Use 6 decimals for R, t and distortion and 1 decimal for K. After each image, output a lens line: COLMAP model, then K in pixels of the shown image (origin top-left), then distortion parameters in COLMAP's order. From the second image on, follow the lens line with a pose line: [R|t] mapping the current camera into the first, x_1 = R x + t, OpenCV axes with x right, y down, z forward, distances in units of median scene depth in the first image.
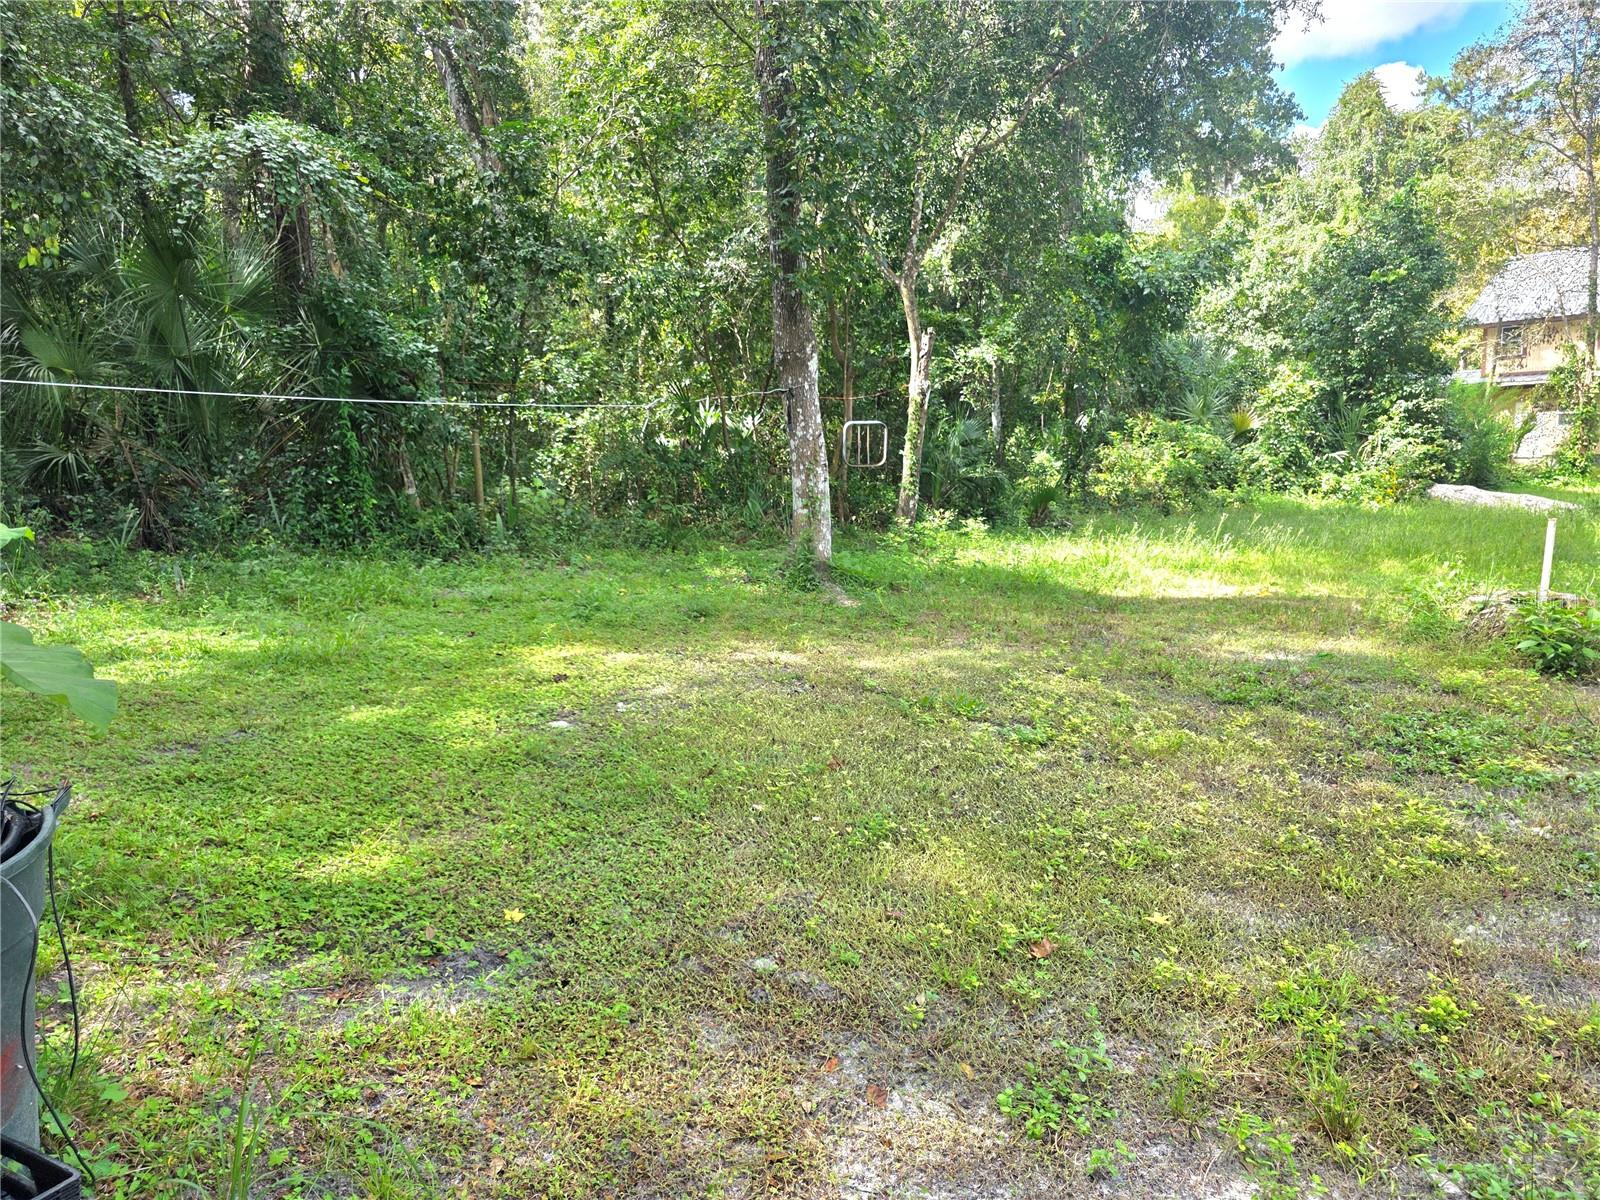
lens RADIAL K [[1067.0, 0, 800.4], [0, 1067.0, 599.5], [0, 0, 1]] dist [0.000182, -0.000022]
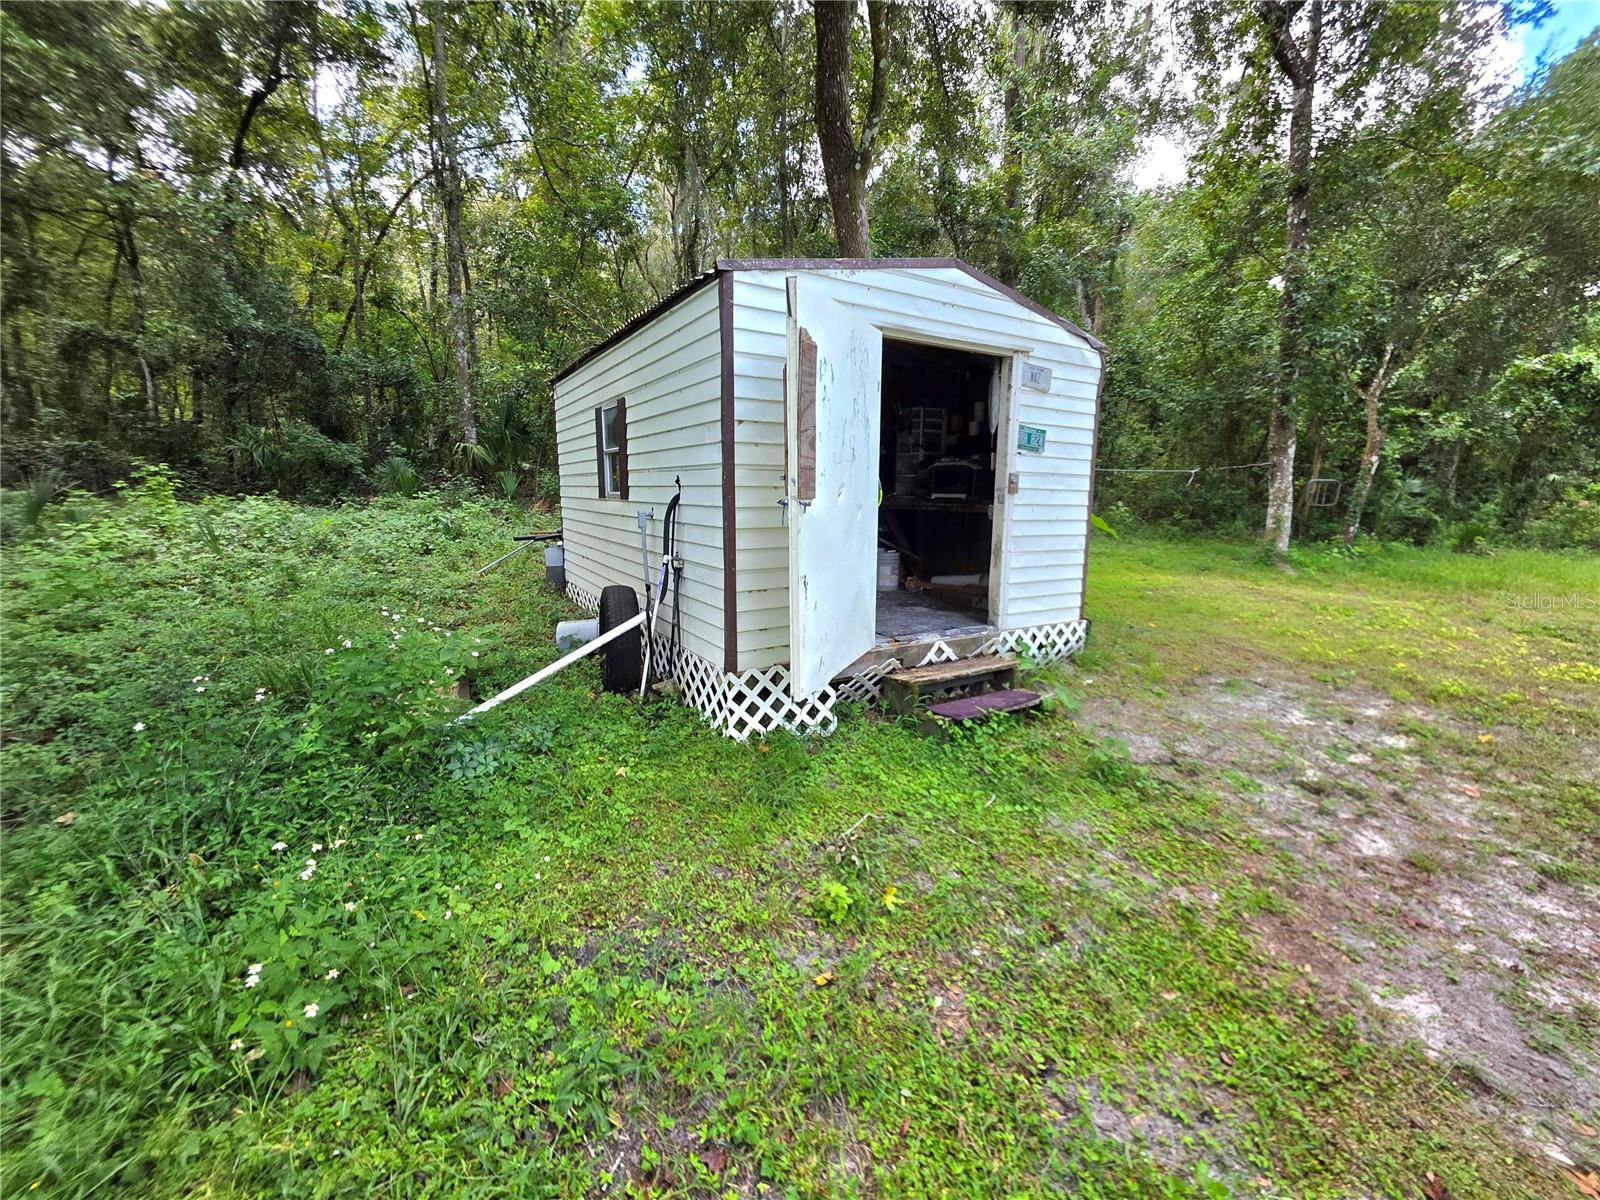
lens RADIAL K [[645.0, 0, 802.6], [0, 645.0, 604.5], [0, 0, 1]] dist [-0.000023, 0.000043]
pose [[0.808646, 0.139778, -0.571449, 0.002322], [-0.115383, 0.990181, 0.078924, 0.063527], [0.576870, 0.002114, 0.816833, -0.440622]]
